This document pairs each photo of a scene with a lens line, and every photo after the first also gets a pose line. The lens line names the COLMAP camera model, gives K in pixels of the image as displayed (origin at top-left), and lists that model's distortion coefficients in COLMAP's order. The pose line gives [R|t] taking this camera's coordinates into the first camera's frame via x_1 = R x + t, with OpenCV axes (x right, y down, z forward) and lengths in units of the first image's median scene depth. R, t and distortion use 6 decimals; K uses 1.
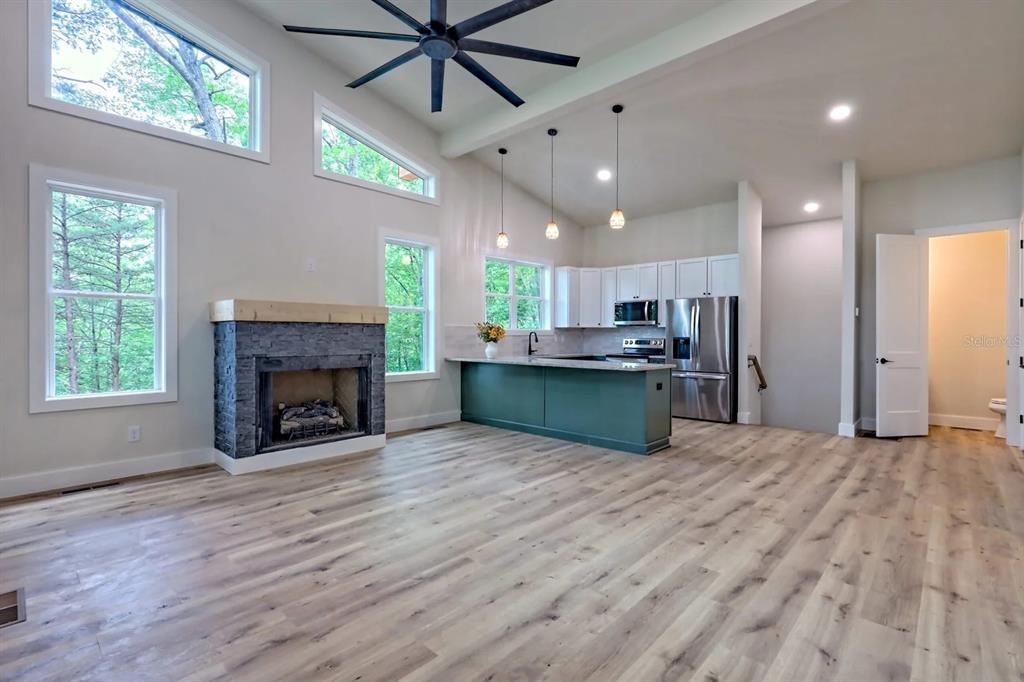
lens RADIAL K [[474.6, 0, 512.0], [0, 474.6, 341.0], [0, 0, 1]] dist [-0.001980, -0.000063]
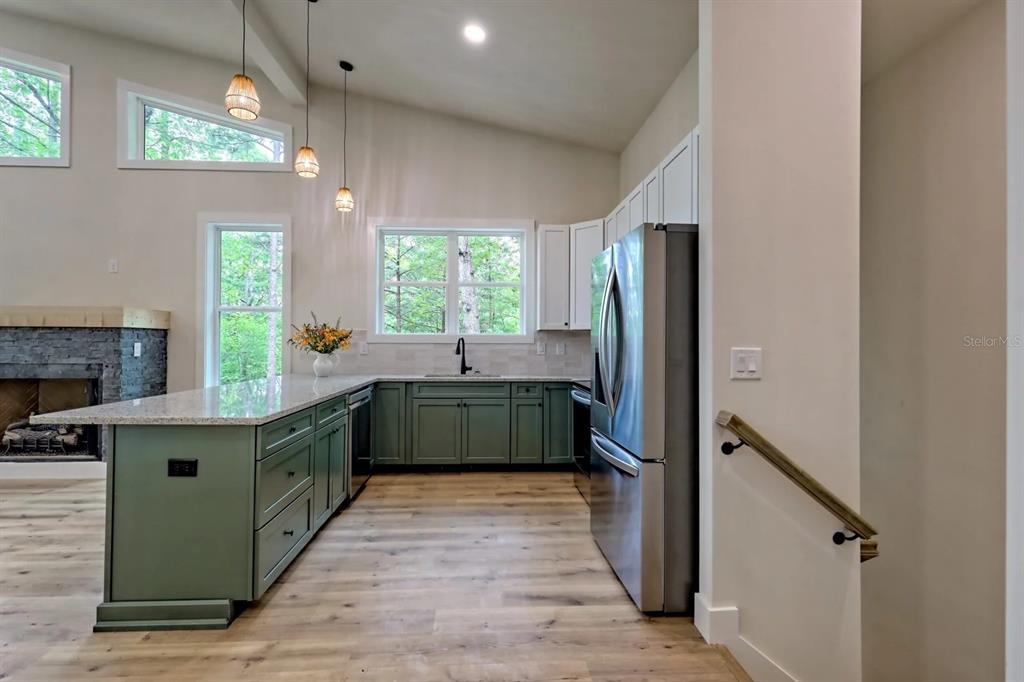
lens RADIAL K [[468.3, 0, 505.9], [0, 468.3, 340.3], [0, 0, 1]] dist [-0.000585, 0.000090]
pose [[0.720198, -0.000673, -0.693768, 0.907271], [-0.013043, 0.999810, -0.014509, -0.013034], [0.693646, 0.019499, 0.720052, 1.039761]]
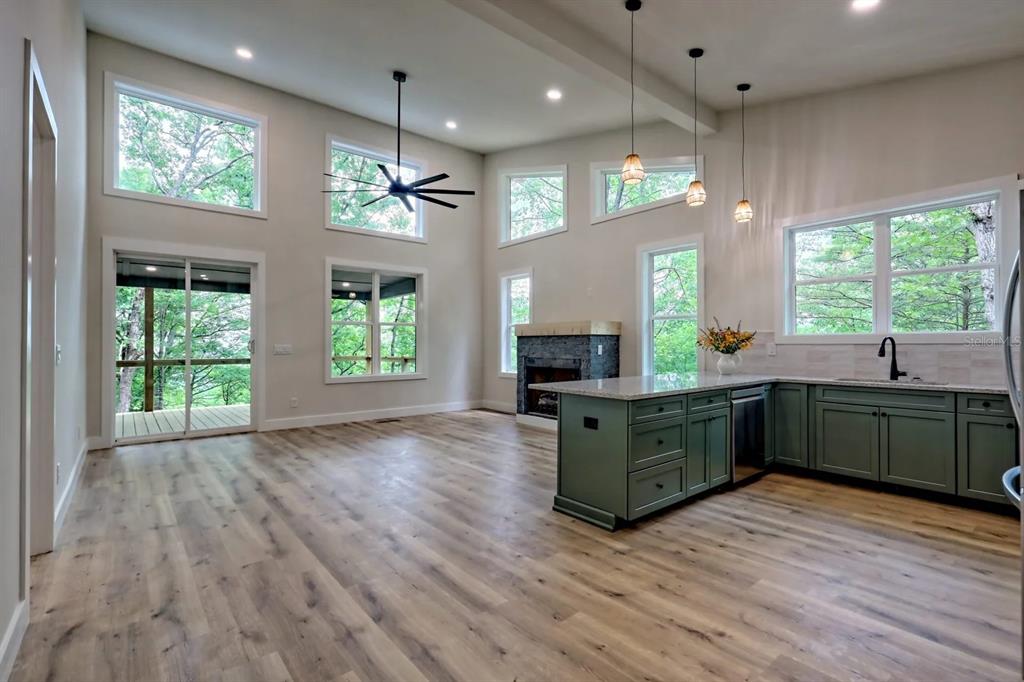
lens RADIAL K [[468.3, 0, 505.9], [0, 468.3, 340.3], [0, 0, 1]] dist [-0.000585, 0.000090]
pose [[-0.130843, -0.008292, -0.991368, 1.104379], [-0.009685, 0.999928, -0.007086, -0.013478], [0.991356, 0.008674, -0.130914, 1.116039]]
